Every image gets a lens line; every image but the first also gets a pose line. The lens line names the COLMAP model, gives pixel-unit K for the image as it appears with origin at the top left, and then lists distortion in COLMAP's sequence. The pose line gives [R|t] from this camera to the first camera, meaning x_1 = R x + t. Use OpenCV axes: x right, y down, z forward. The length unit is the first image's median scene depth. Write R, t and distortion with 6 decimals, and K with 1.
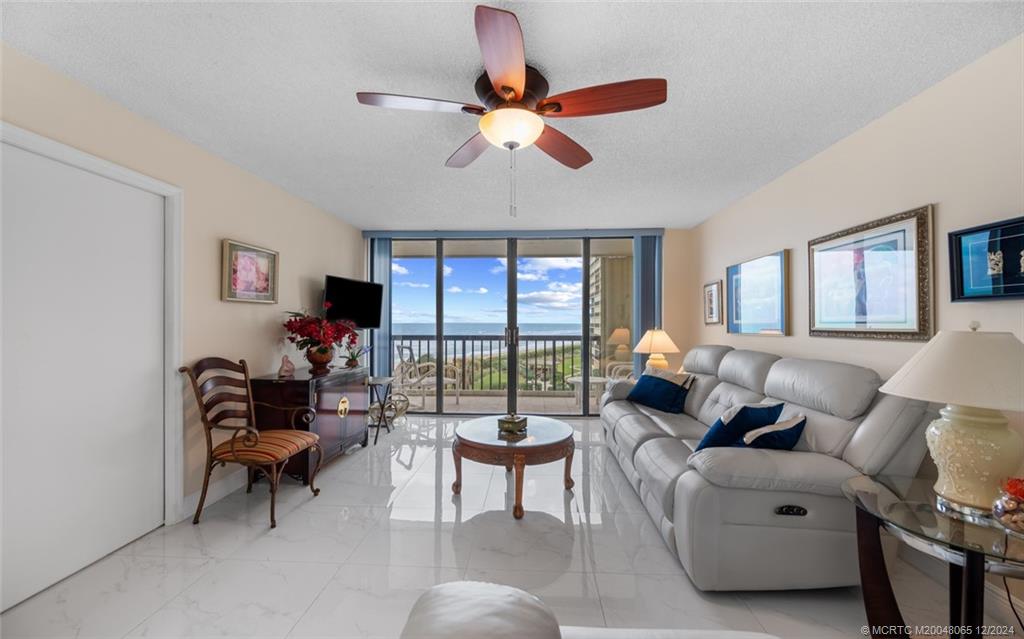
lens RADIAL K [[404.6, 0, 513.6], [0, 404.6, 321.7], [0, 0, 1]] dist [-0.000110, -0.000383]
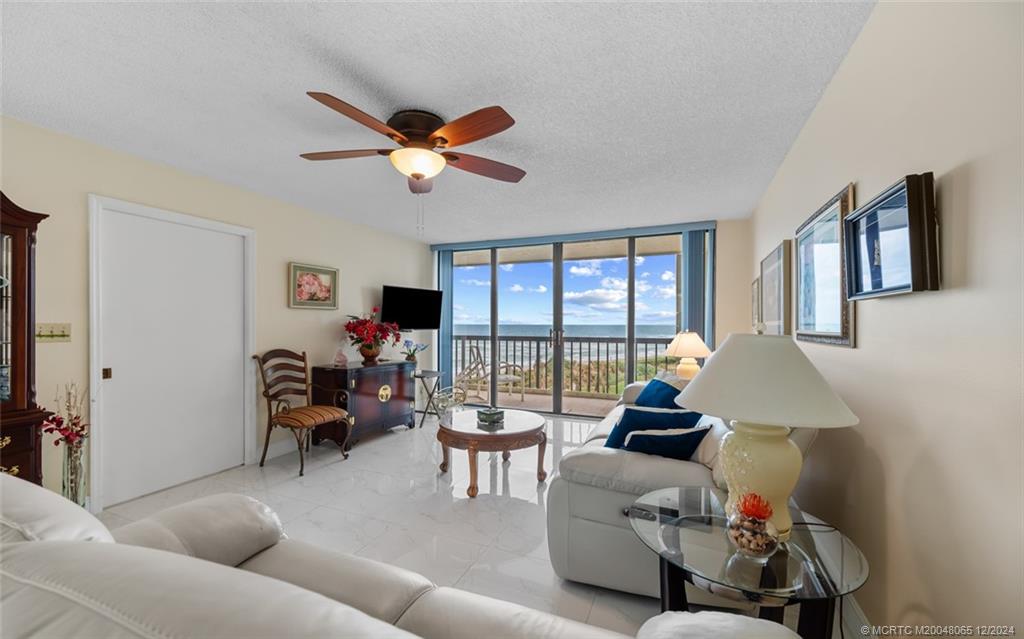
lens RADIAL K [[407.1, 0, 514.0], [0, 407.1, 326.0], [0, 0, 1]] dist [-0.000616, -0.000190]
pose [[0.938502, 0.002233, -0.345265, 0.400095], [-0.000080, 0.999980, 0.006249, -0.000038], [0.345273, -0.005837, 0.938484, -0.020391]]
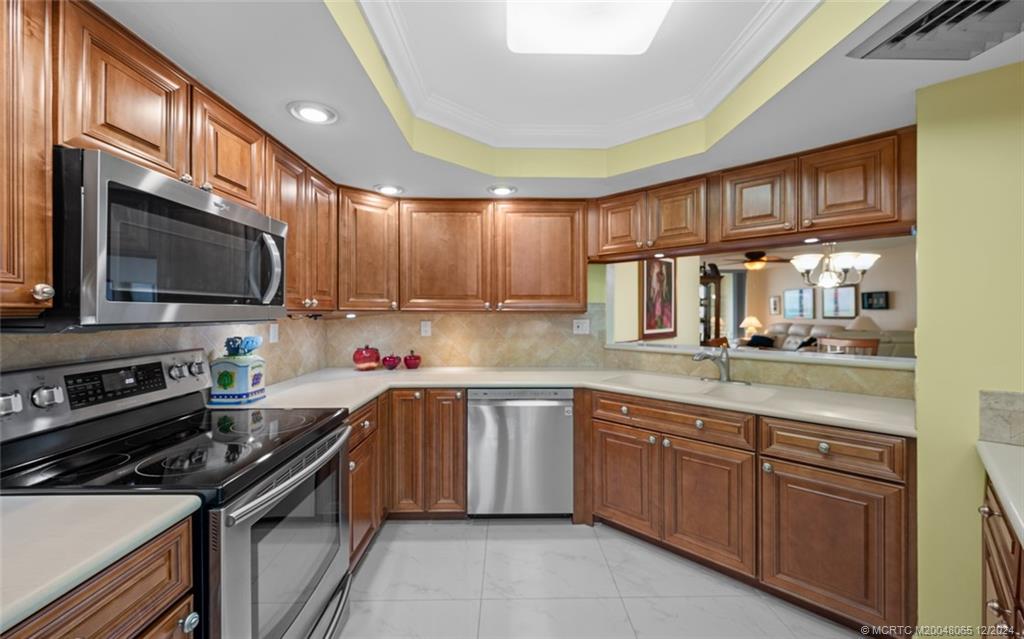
lens RADIAL K [[407.7, 0, 514.7], [0, 407.7, 313.6], [0, 0, 1]] dist [-0.001201, -0.000507]
pose [[0.997845, -0.002023, 0.065580, -1.511550], [0.001522, 0.999969, 0.007694, -0.024632], [-0.065594, -0.007578, 0.997818, -1.617728]]
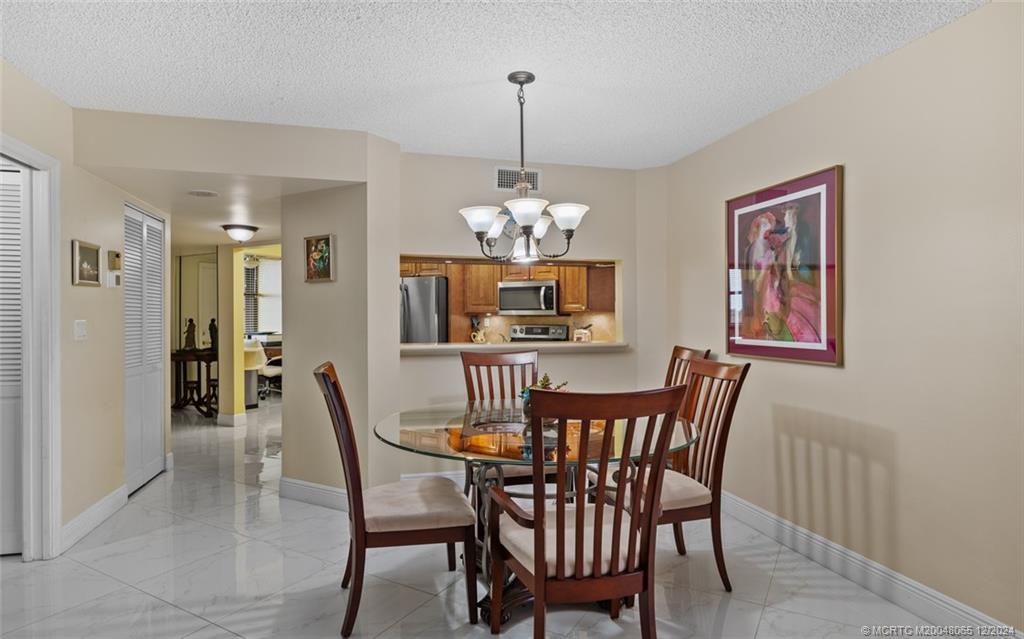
lens RADIAL K [[565.9, 0, 516.1], [0, 565.9, 319.3], [0, 0, 1]] dist [-0.000836, -0.000081]
pose [[-0.454179, 0.002817, -0.890906, 0.098817], [0.003871, 0.999992, 0.001188, -0.001176], [0.890902, -0.002909, -0.454186, -0.265221]]
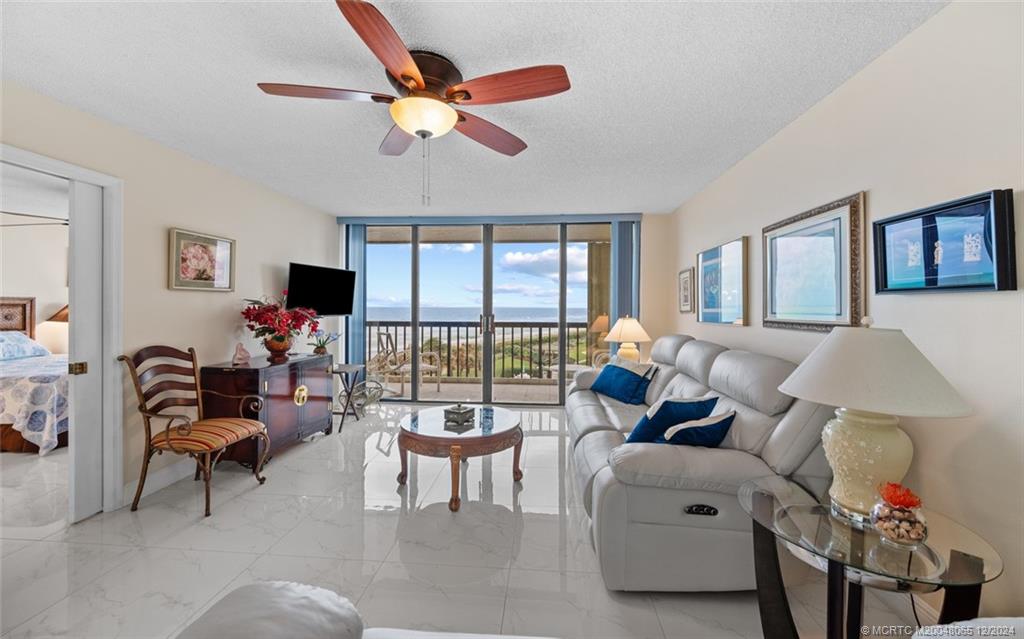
lens RADIAL K [[411.5, 0, 513.8], [0, 411.5, 308.2], [0, 0, 1]] dist [0.000100, 0.000131]
pose [[0.999550, 0.002597, -0.029882, 0.143770], [-0.002449, 0.999985, 0.004971, -0.010534], [0.029895, -0.004895, 0.999541, 0.002648]]
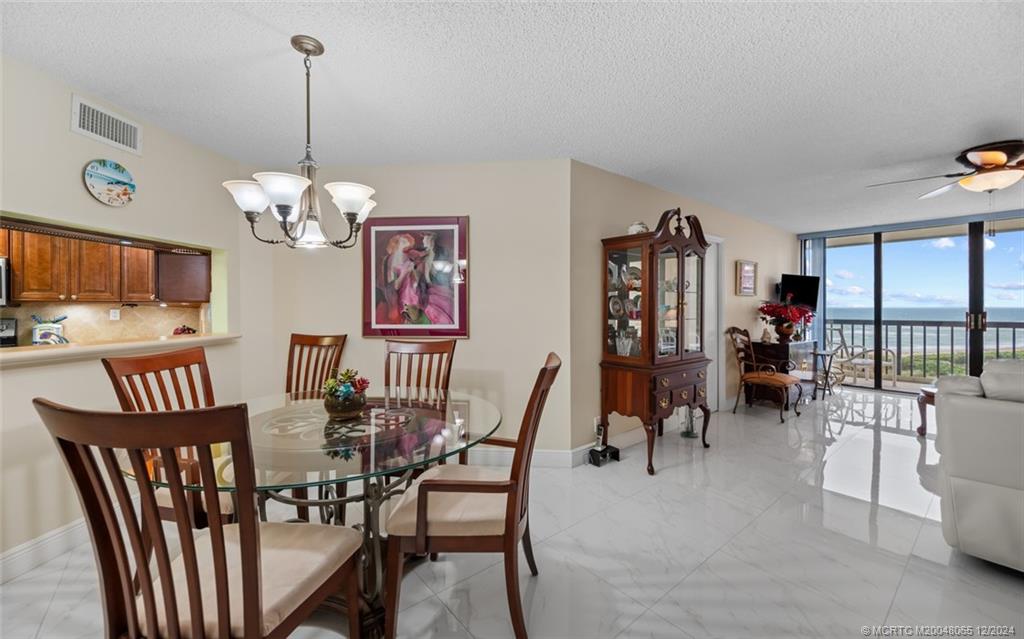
lens RADIAL K [[411.5, 0, 513.8], [0, 411.5, 308.2], [0, 0, 1]] dist [0.000100, 0.000131]
pose [[0.677918, -0.002304, -0.735134, -0.049118], [0.004235, 0.999991, 0.000771, -0.000939], [0.735125, -0.003636, 0.677922, -0.808612]]
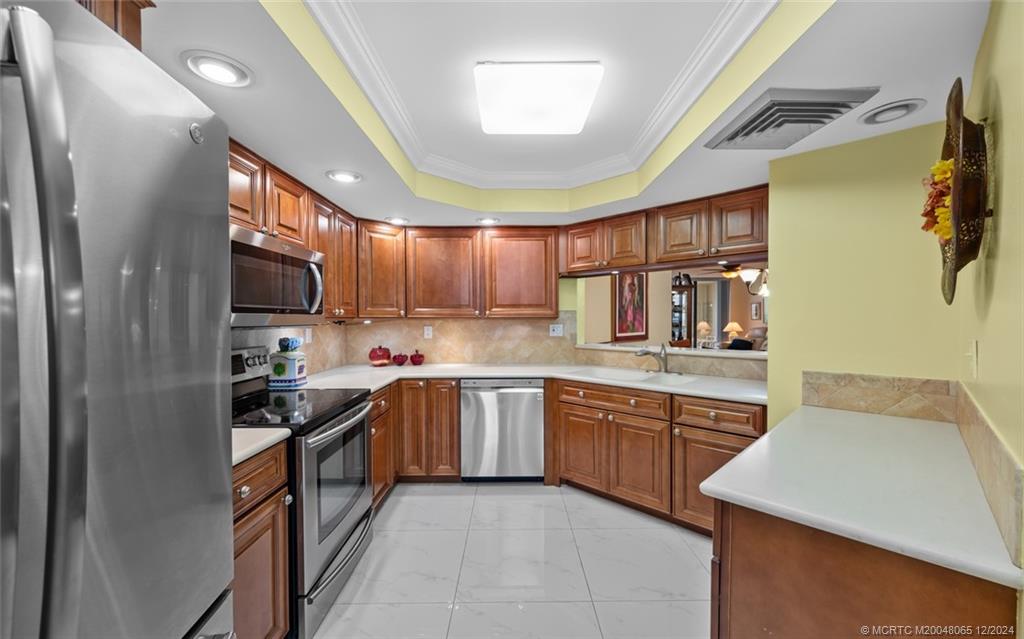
lens RADIAL K [[402.2, 0, 514.8], [0, 402.2, 327.1], [0, 0, 1]] dist [-0.001771, -0.000276]
pose [[0.998430, -0.006698, 0.055616, -1.473685], [0.005257, 0.999648, 0.026023, -0.025694], [-0.055771, -0.025690, 0.998113, -1.807719]]
